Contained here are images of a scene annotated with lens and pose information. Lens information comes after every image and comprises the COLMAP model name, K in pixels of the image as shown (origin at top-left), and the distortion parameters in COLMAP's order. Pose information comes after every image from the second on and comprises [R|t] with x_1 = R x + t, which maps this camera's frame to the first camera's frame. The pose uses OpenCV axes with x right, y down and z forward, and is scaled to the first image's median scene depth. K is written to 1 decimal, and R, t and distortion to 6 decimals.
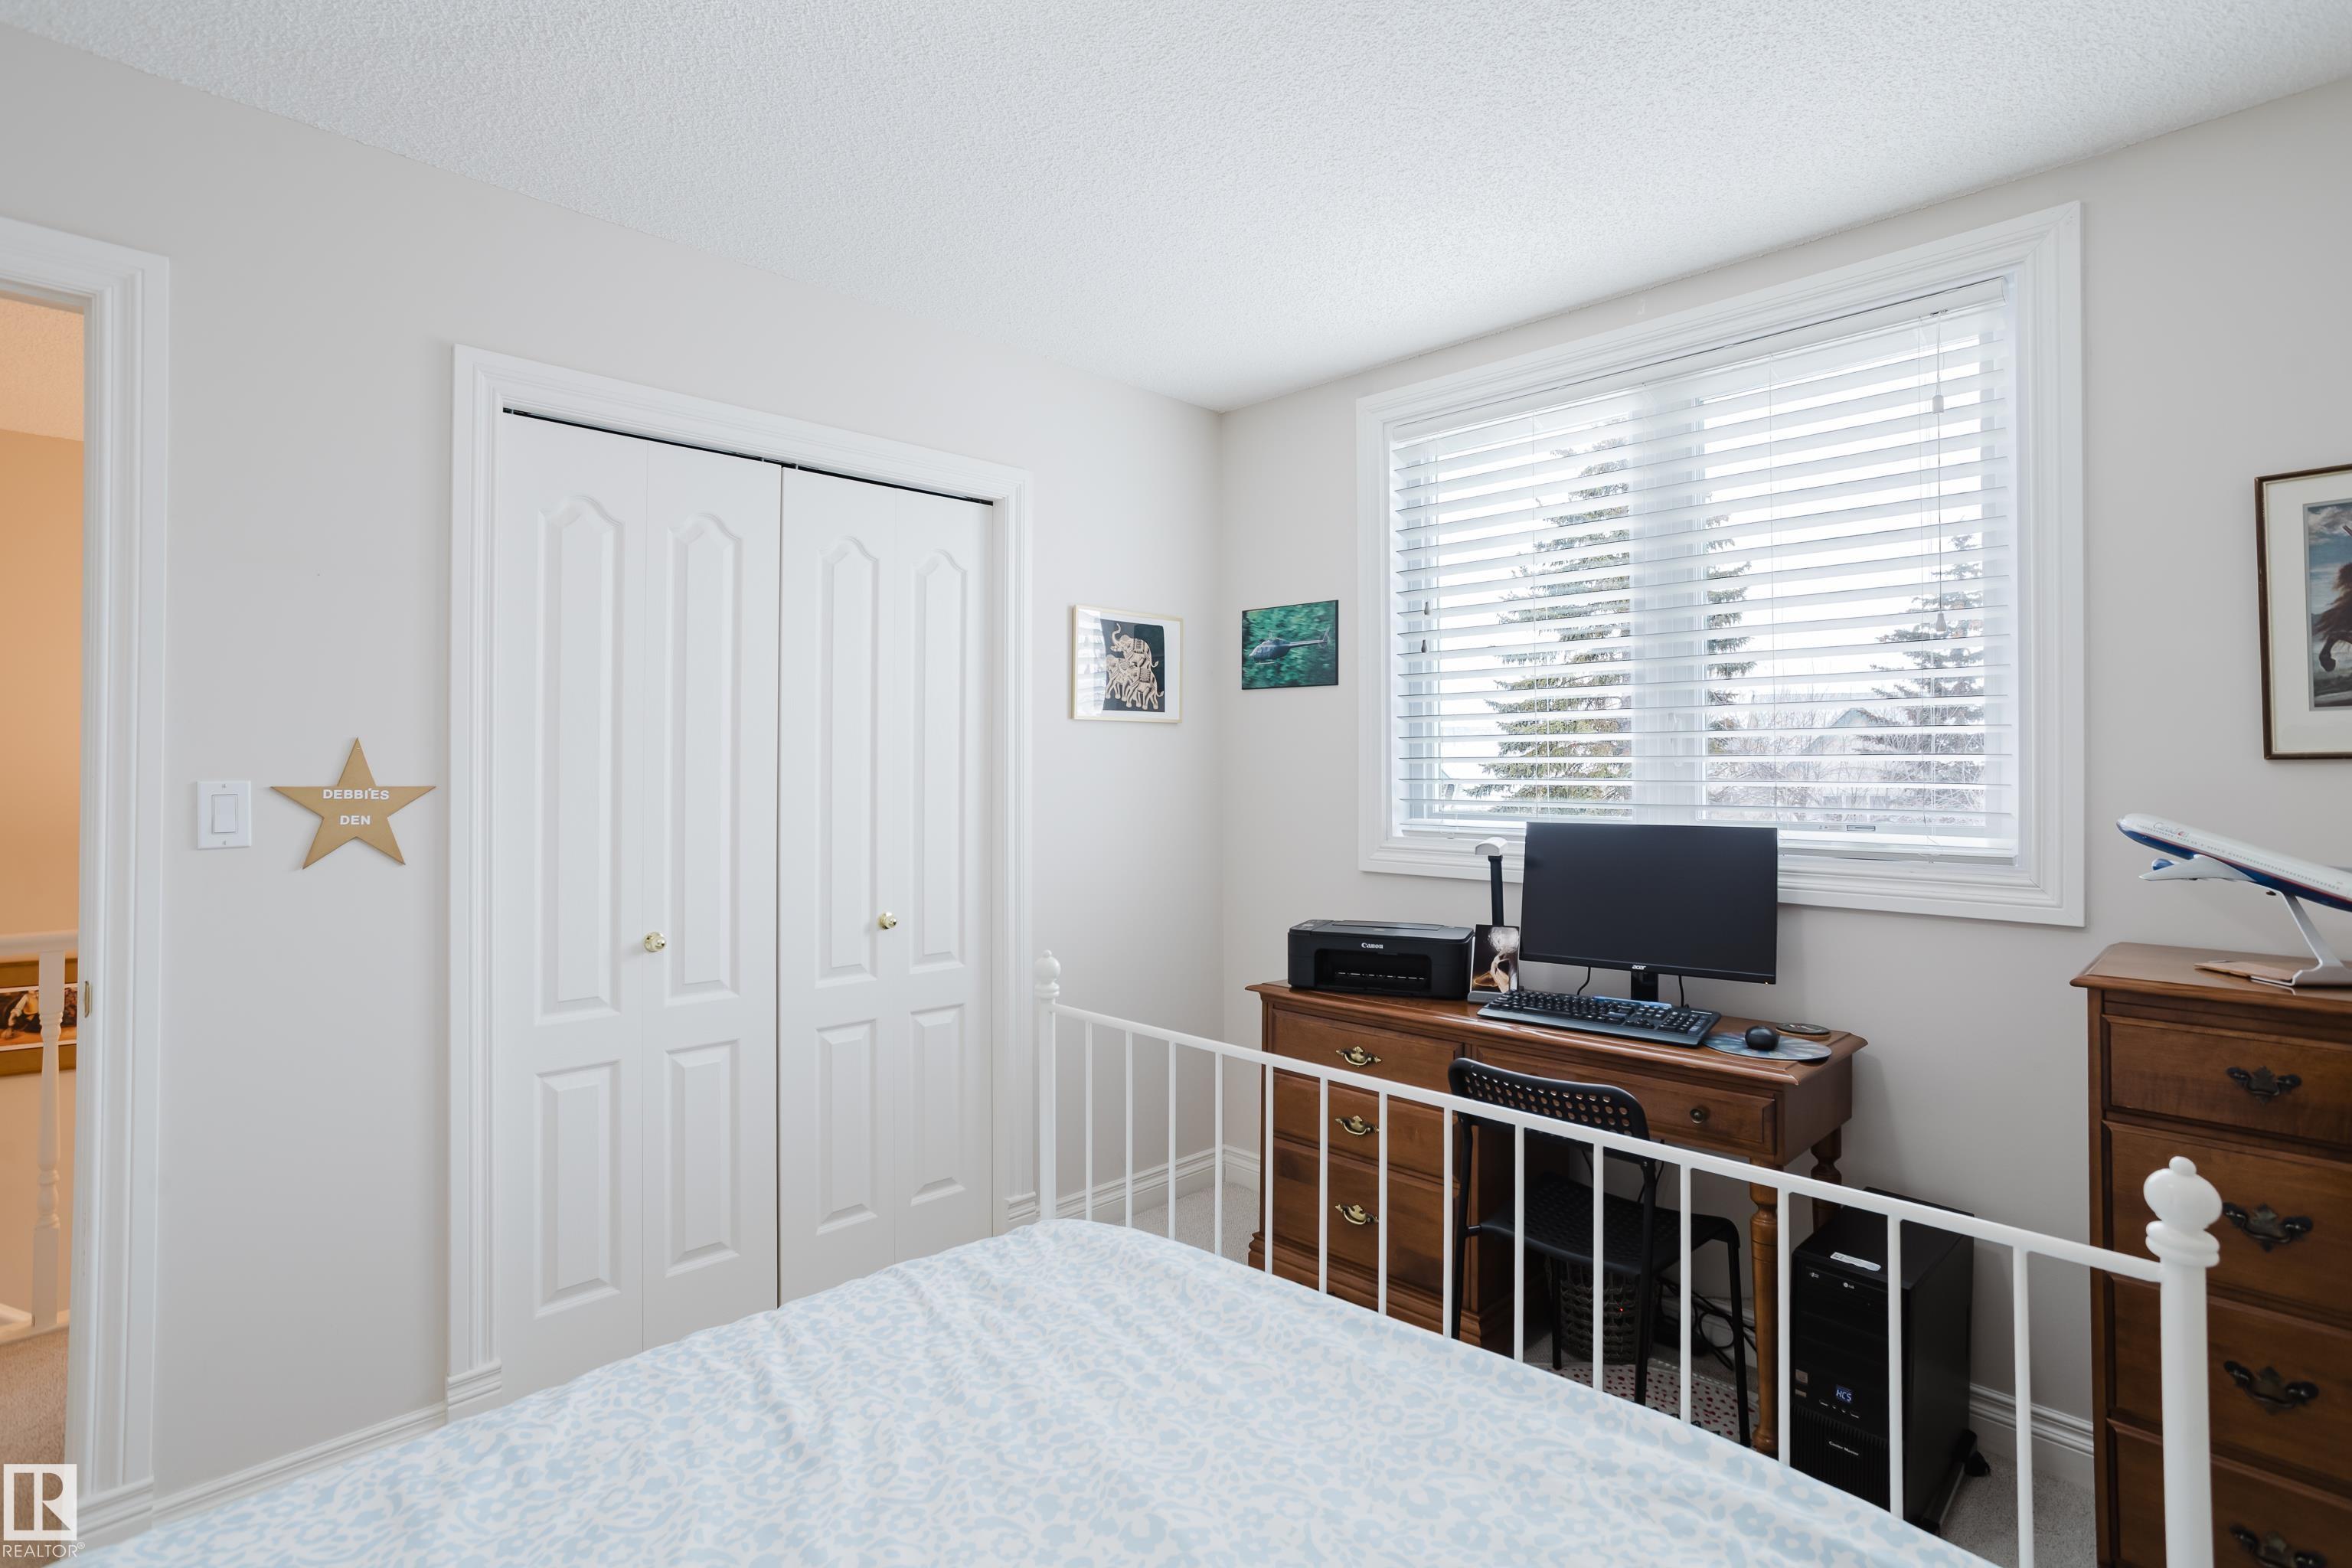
lens RADIAL K [[1142.0, 0, 1179.1], [0, 1142.0, 765.8], [0, 0, 1]] dist [-0.033111, 0.014963]
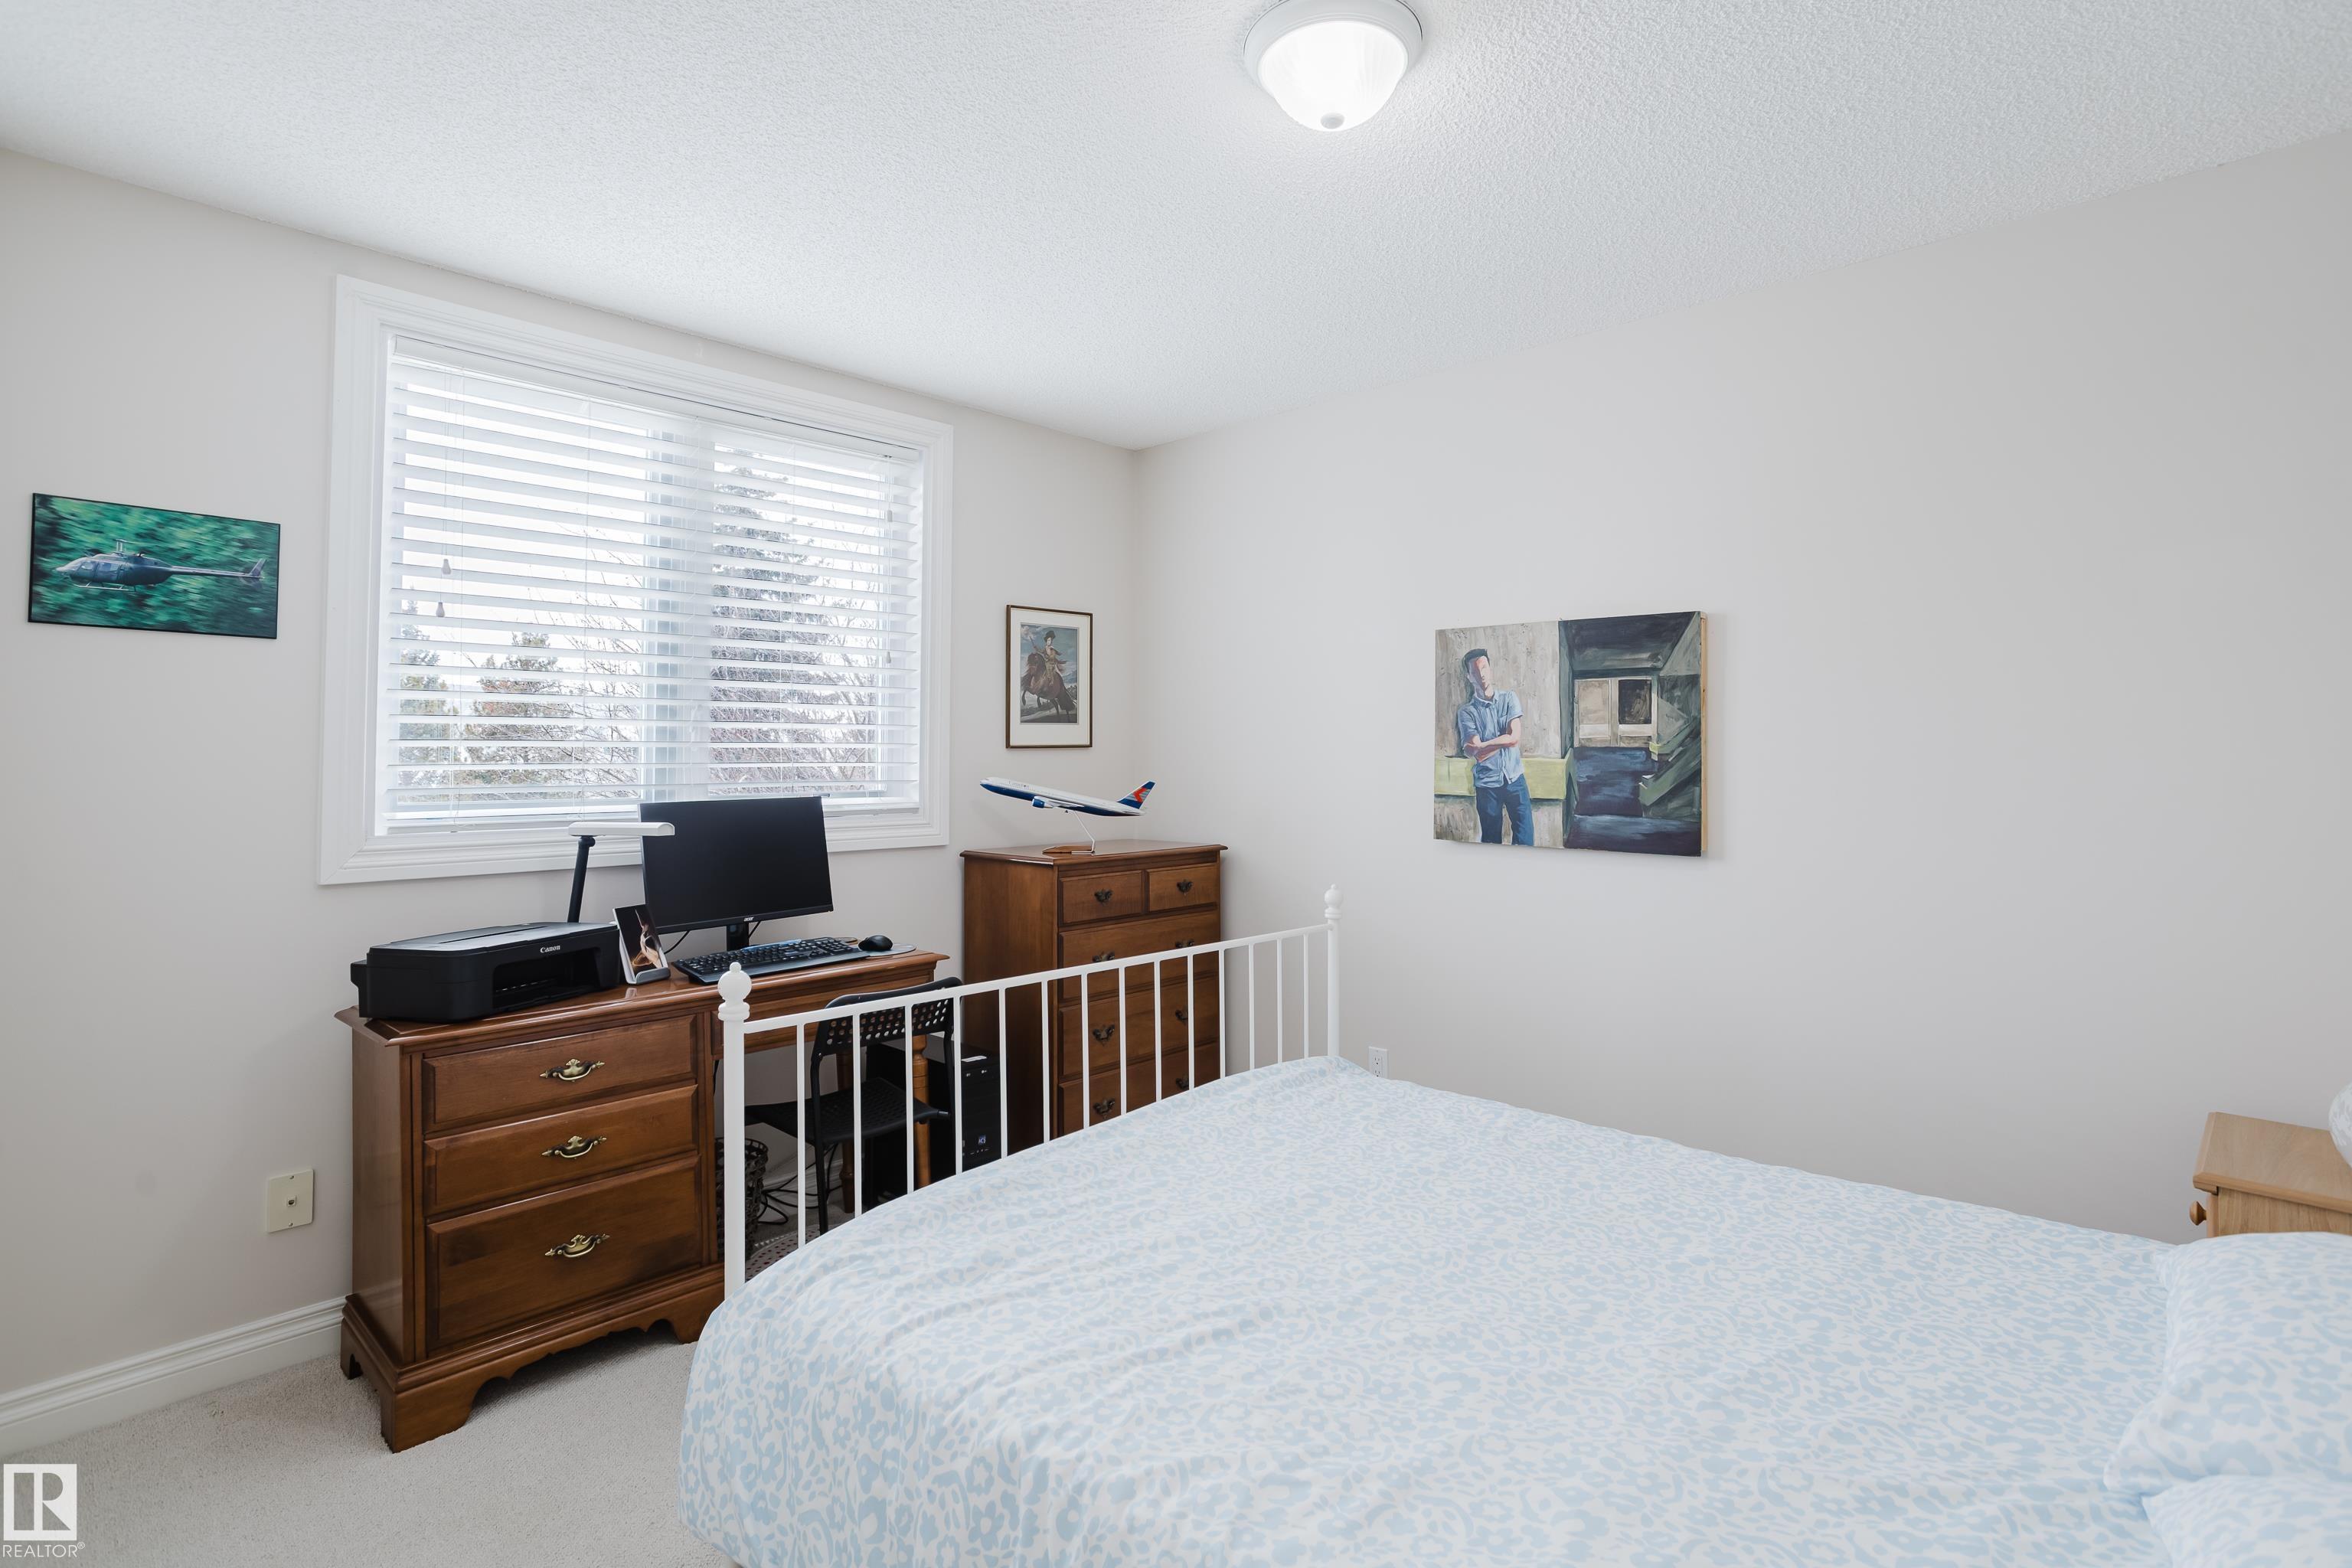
lens RADIAL K [[1142.0, 0, 1170.7], [0, 1142.0, 779.5], [0, 0, 1]] dist [-0.033111, 0.014963]
pose [[-0.024867, -0.023002, 0.999426, -1.049044], [-0.003685, 0.999731, 0.022918, 0.001778], [-0.999684, -0.003112, -0.024946, 0.765173]]
